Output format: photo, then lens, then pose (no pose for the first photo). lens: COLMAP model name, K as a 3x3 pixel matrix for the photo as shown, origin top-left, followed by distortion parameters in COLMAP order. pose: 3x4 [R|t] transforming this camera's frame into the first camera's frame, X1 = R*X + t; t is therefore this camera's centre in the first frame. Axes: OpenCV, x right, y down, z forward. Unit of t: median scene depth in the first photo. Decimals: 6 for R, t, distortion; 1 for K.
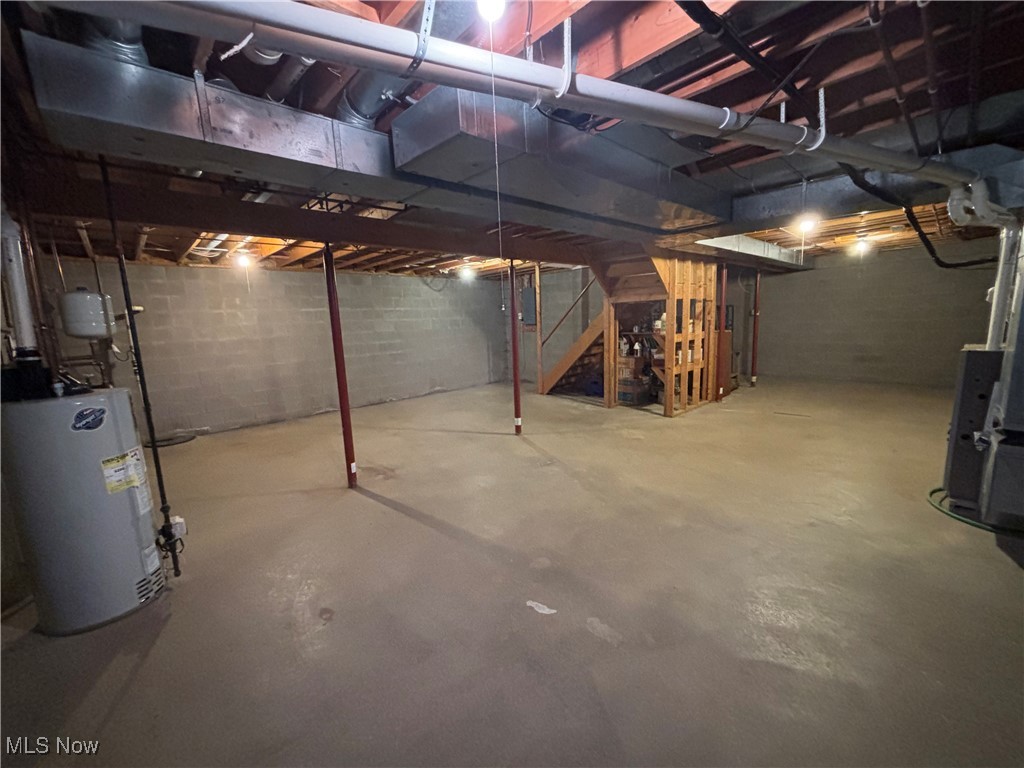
lens RADIAL K [[410.9, 0, 510.6], [0, 410.9, 384.1], [0, 0, 1]] dist [0.000216, -0.000403]
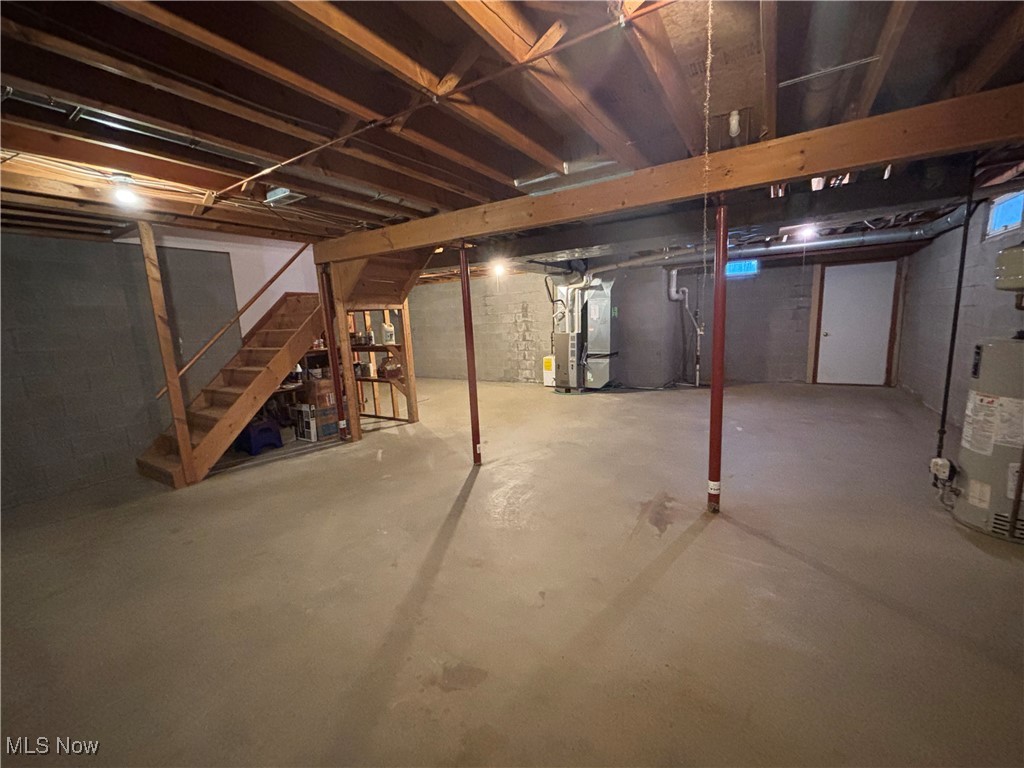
lens RADIAL K [[410.9, 0, 511.6], [0, 410.9, 384.5], [0, 0, 1]] dist [0.000216, -0.000403]
pose [[-0.255796, -0.100055, 0.961539, -0.932256], [0.206396, 0.966045, 0.155430, -0.170549], [-0.944441, 0.238216, -0.226459, 1.360087]]
